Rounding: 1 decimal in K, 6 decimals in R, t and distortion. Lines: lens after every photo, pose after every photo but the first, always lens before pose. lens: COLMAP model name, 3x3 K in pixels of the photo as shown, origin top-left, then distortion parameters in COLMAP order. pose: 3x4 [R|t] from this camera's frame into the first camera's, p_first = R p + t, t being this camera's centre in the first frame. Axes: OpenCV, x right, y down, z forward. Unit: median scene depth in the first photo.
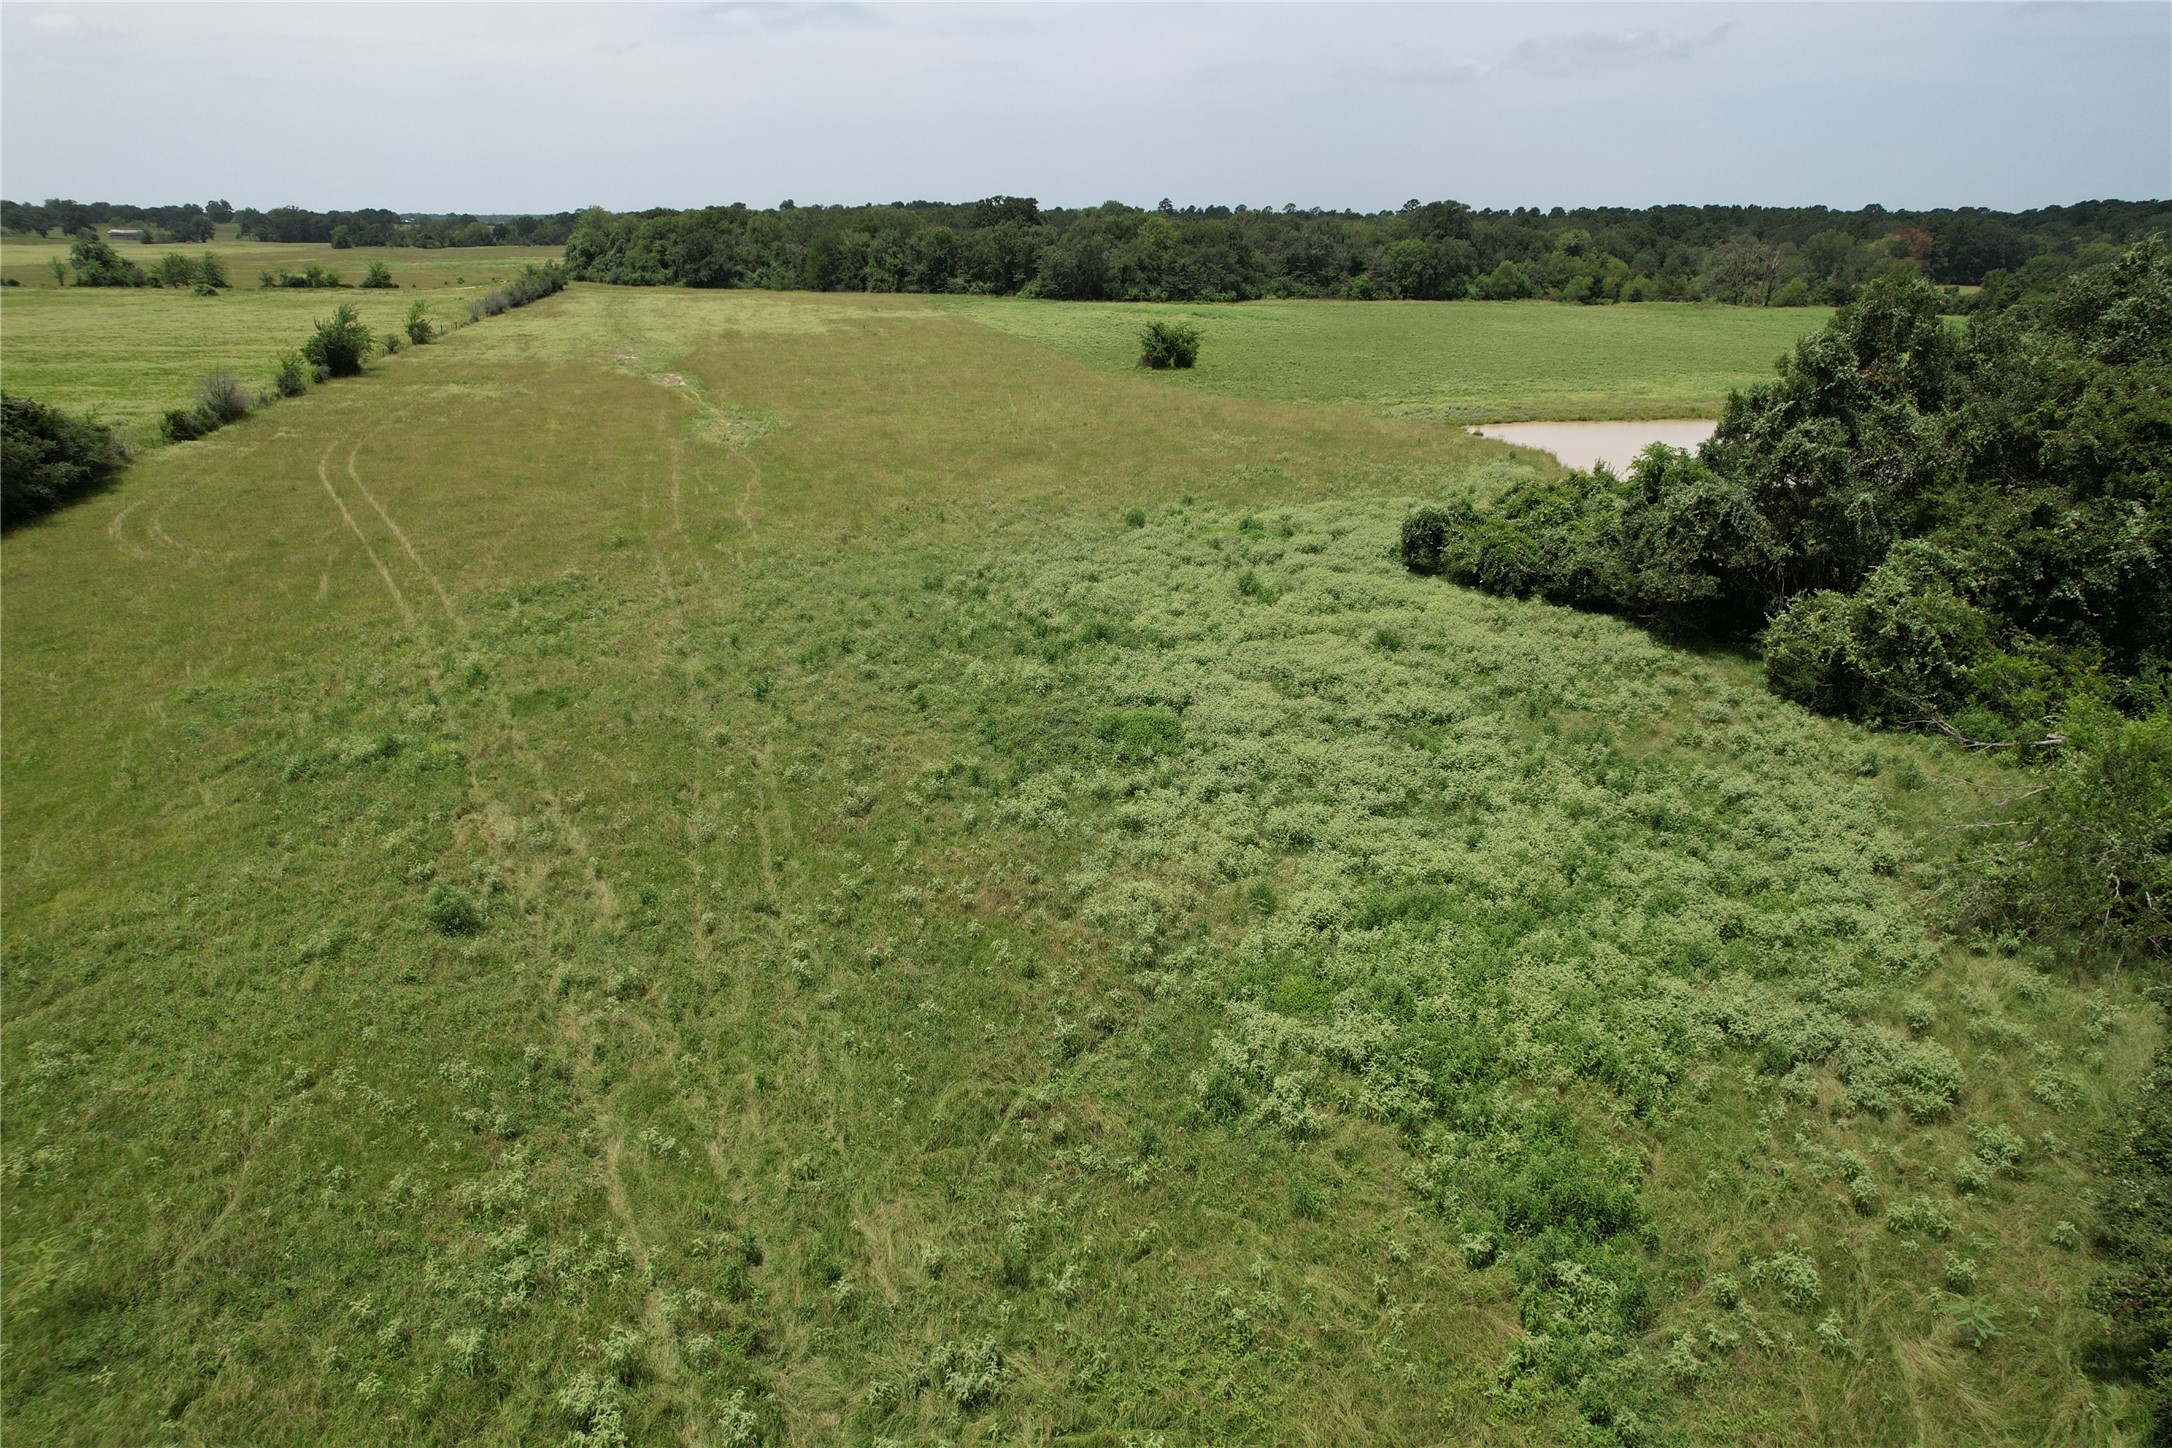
lens RADIAL K [[1396.2, 0, 1086.0], [0, 1396.2, 724.0], [0, 0, 1]] dist [-0.079596, 0.077205]
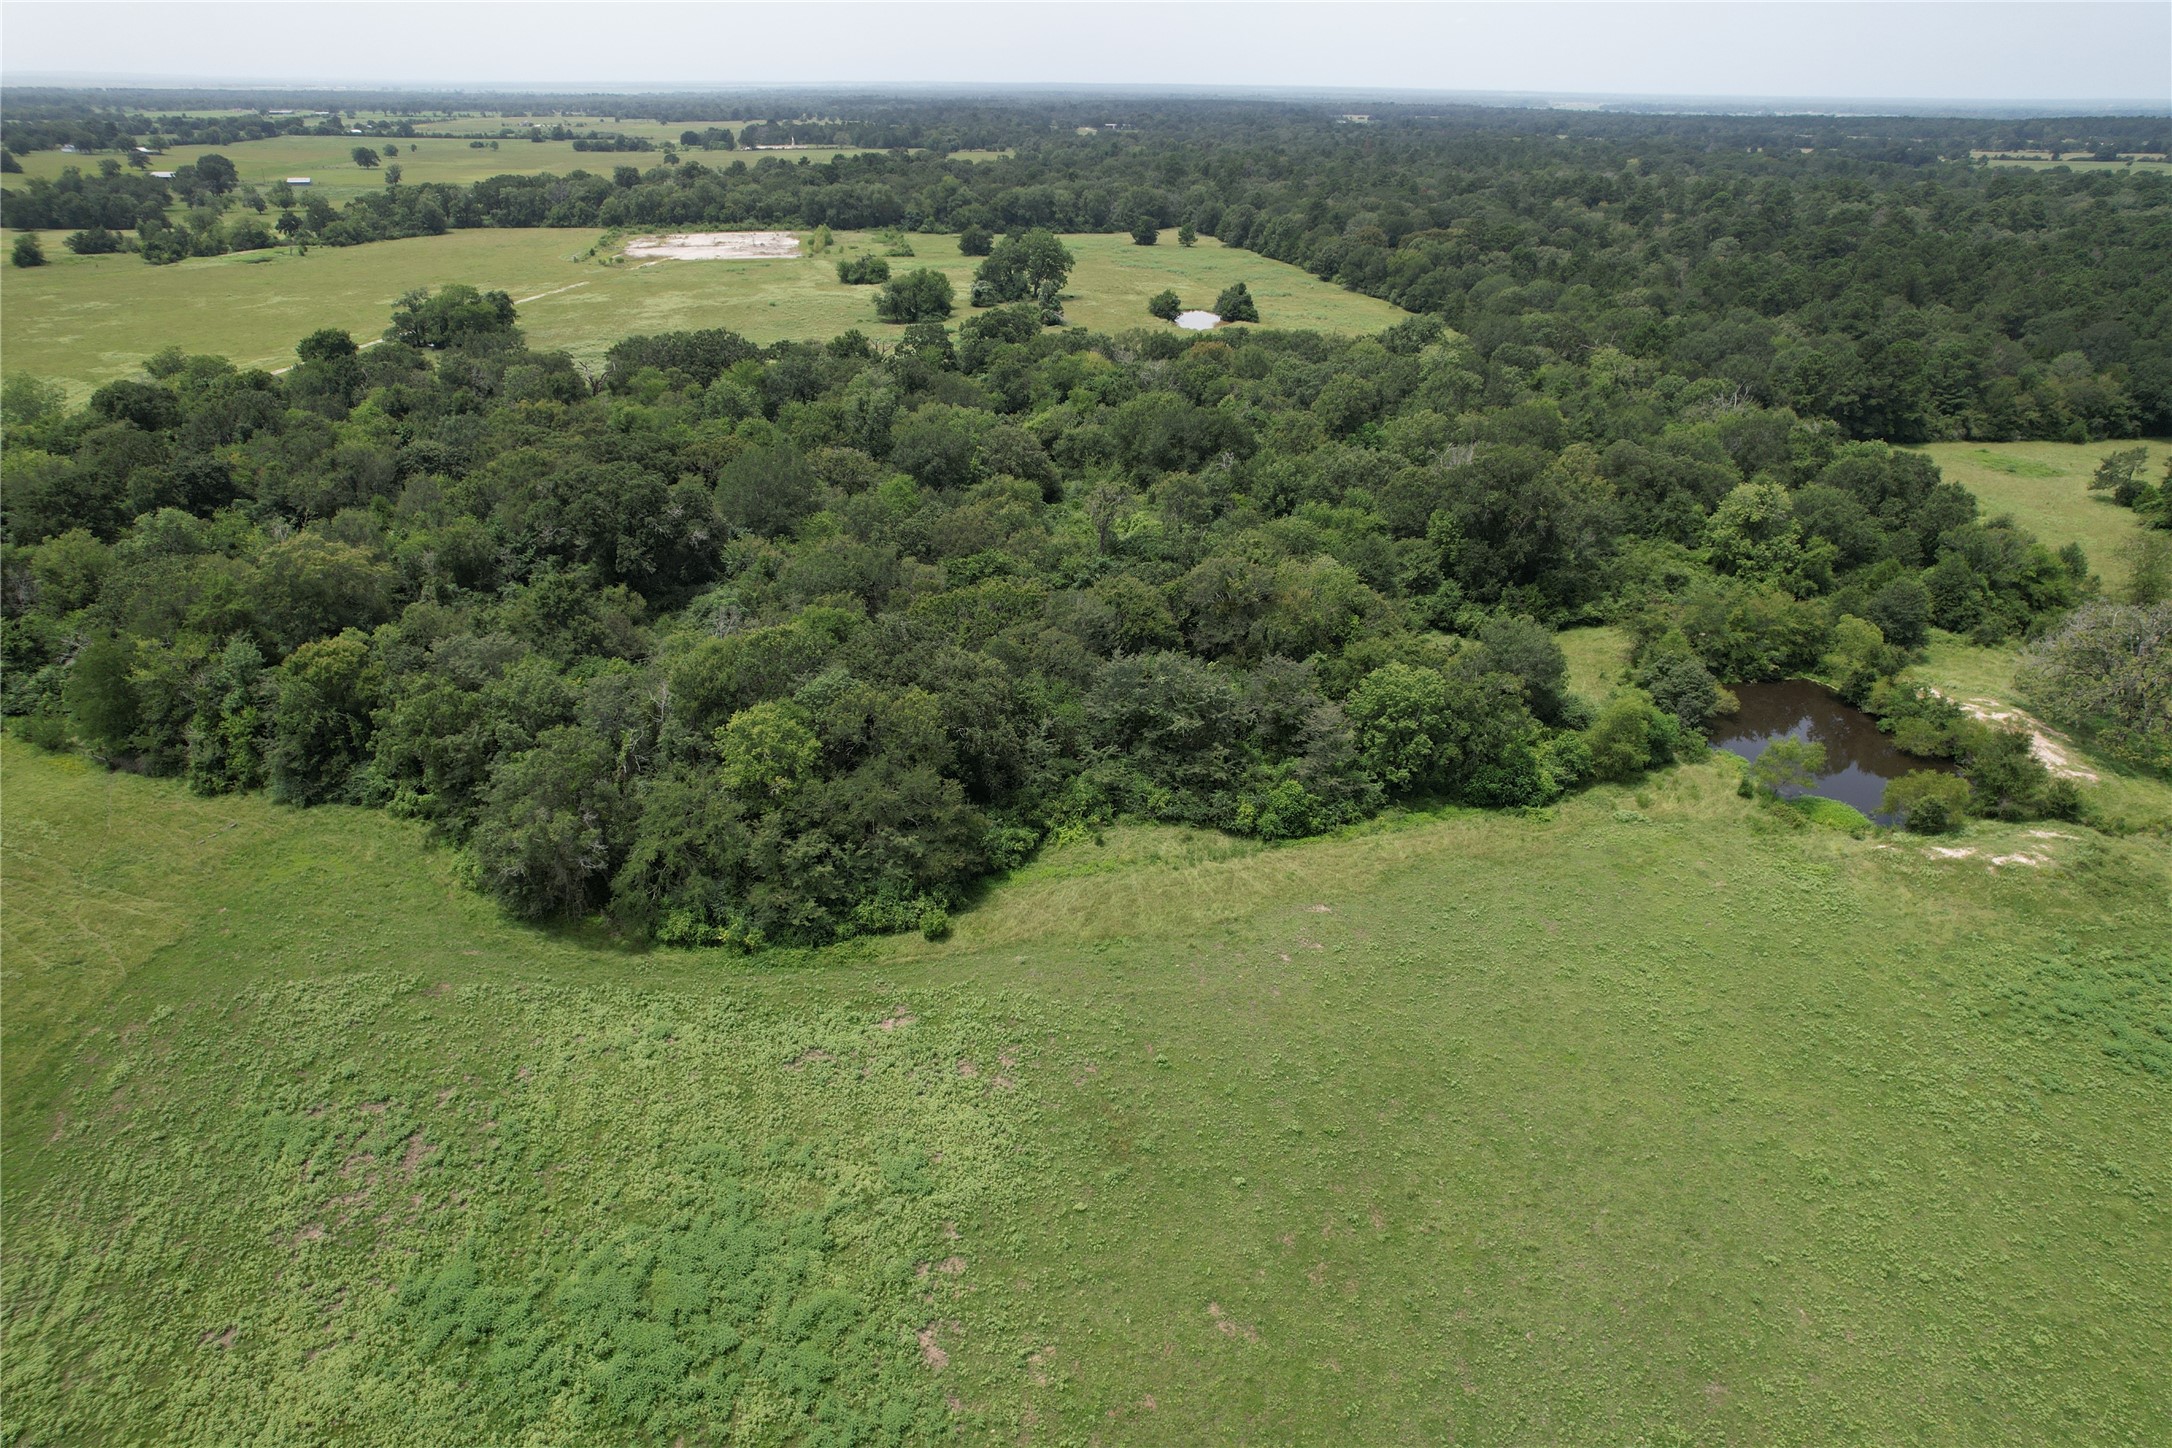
lens RADIAL K [[1396.2, 0, 1086.0], [0, 1396.2, 724.0], [0, 0, 1]] dist [-0.079596, 0.077205]
pose [[0.998771, 0.022746, -0.044044, 0.156359], [-0.018928, 0.996180, 0.085243, -0.378272], [0.045815, -0.084305, 0.995386, 0.571582]]
